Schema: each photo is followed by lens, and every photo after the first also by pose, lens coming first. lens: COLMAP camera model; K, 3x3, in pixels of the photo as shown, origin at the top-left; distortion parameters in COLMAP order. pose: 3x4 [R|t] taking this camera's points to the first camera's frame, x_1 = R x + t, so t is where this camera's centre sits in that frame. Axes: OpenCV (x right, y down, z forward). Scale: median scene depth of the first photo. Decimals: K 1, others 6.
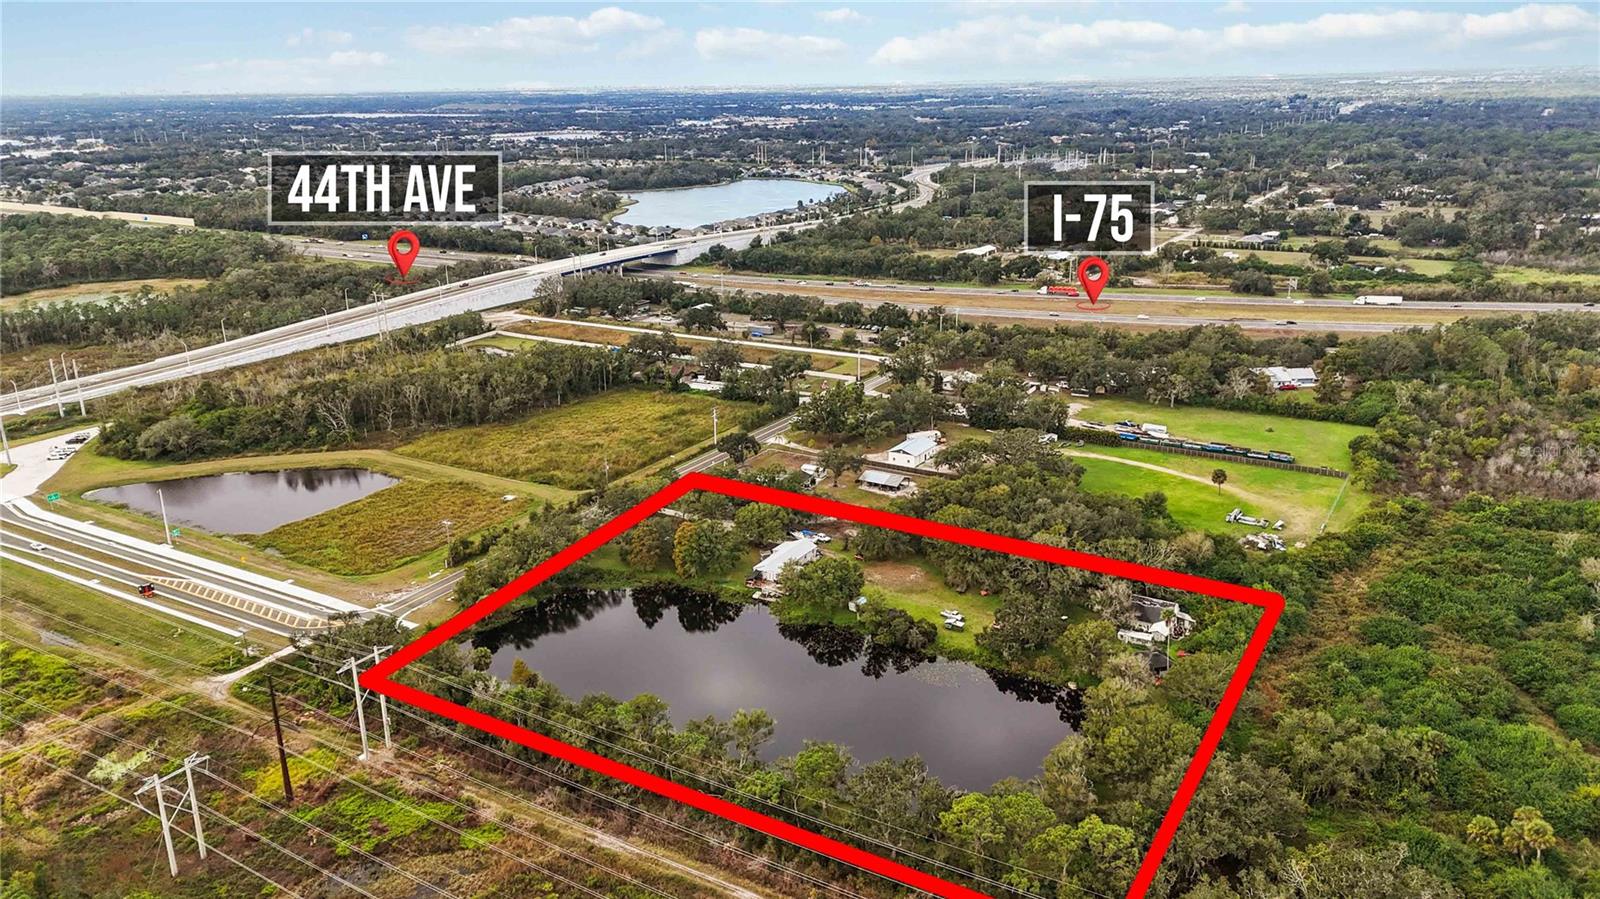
lens RADIAL K [[1213.0, 0, 800.0], [0, 1213.0, 449.5], [0, 0, 1]] dist [0.070631, -0.000557]
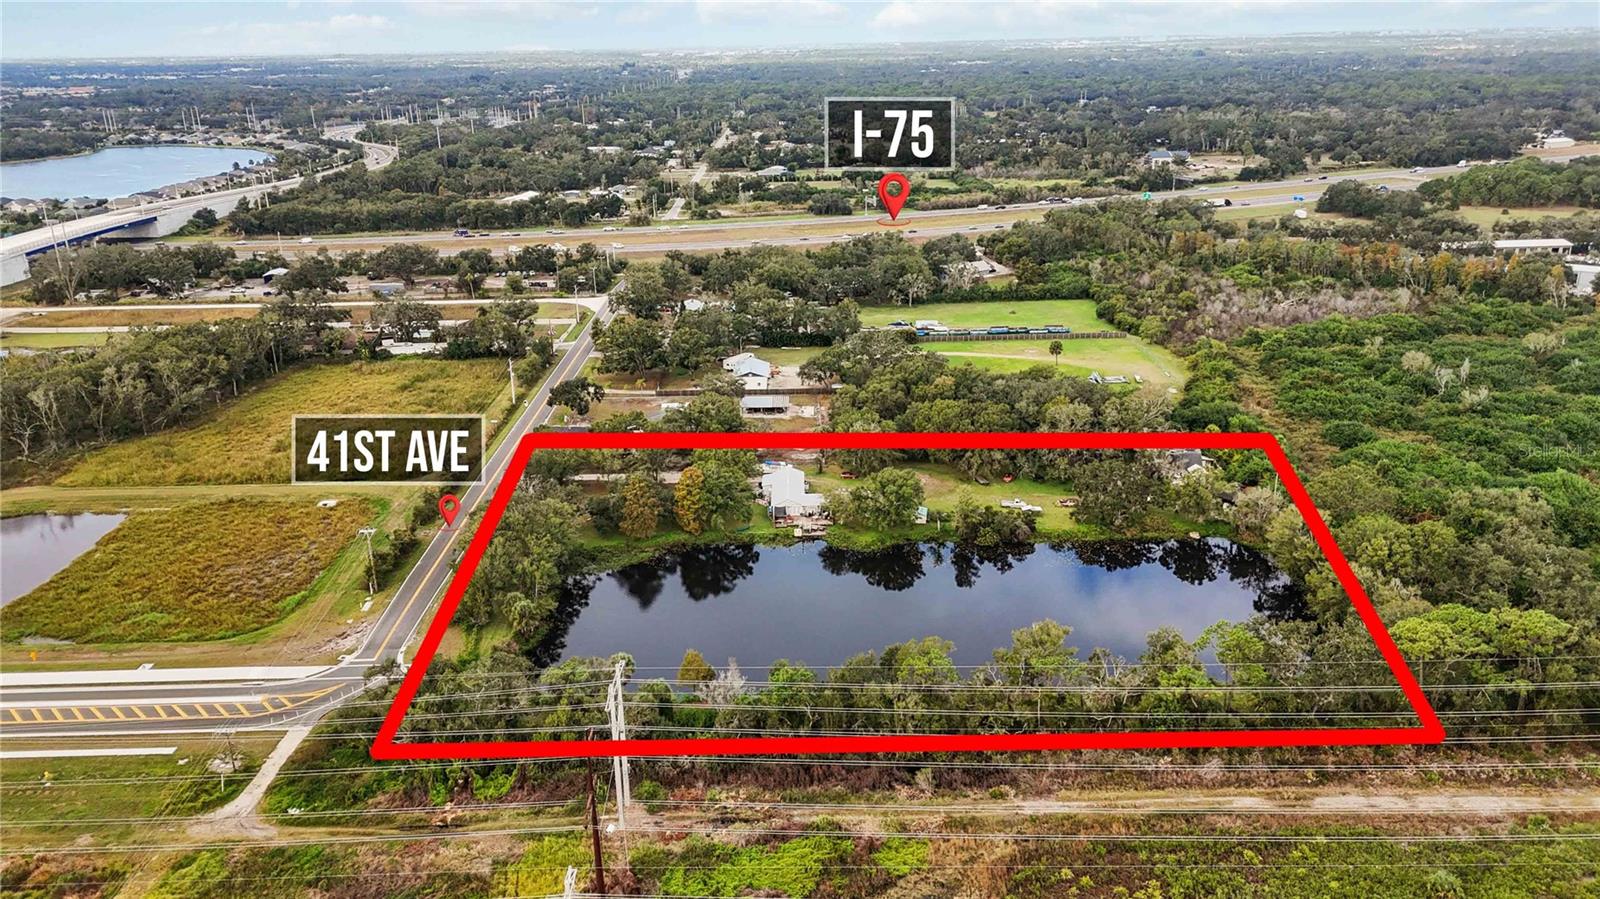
lens RADIAL K [[1159.6, 0, 800.0], [0, 1159.6, 449.5], [0, 0, 1]] dist [0.066075, -0.077146]
pose [[0.837450, -0.171169, 0.519017, -0.374651], [0.157155, 0.984999, 0.071272, 0.000881], [-0.523430, 0.021879, 0.851788, 0.232045]]
